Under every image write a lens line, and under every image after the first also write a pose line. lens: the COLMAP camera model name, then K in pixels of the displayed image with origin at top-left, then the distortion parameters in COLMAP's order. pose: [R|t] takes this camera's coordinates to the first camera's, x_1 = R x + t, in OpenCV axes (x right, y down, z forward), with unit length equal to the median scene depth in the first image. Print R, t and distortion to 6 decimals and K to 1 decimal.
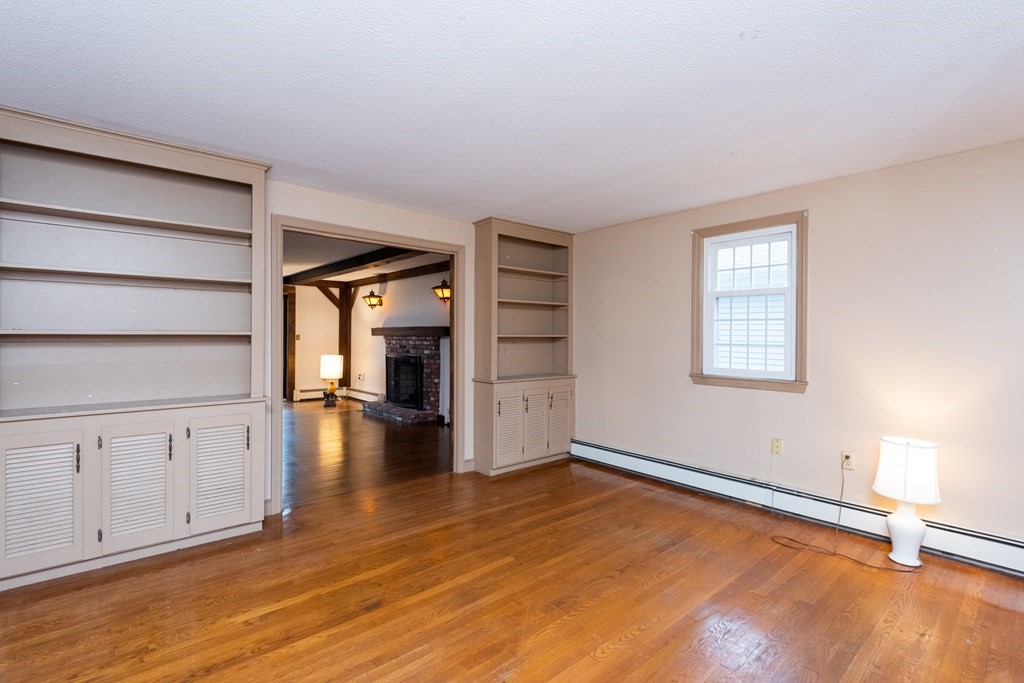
lens RADIAL K [[483.0, 0, 509.2], [0, 483.0, 339.3], [0, 0, 1]] dist [0.002441, -0.000064]
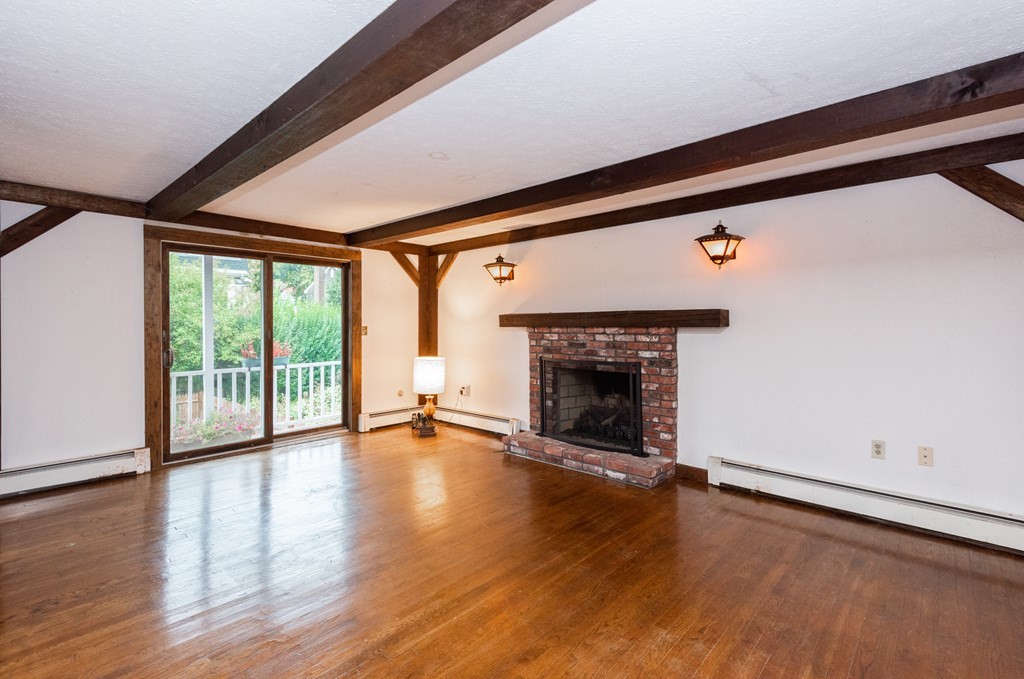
lens RADIAL K [[465.0, 0, 519.9], [0, 465.0, 325.9], [0, 0, 1]] dist [0.009218, -0.001778]
pose [[0.992010, -0.009089, 0.125828, -0.335379], [0.009563, 0.999949, -0.003168, -0.006662], [-0.125793, 0.004346, 0.992047, 0.397311]]
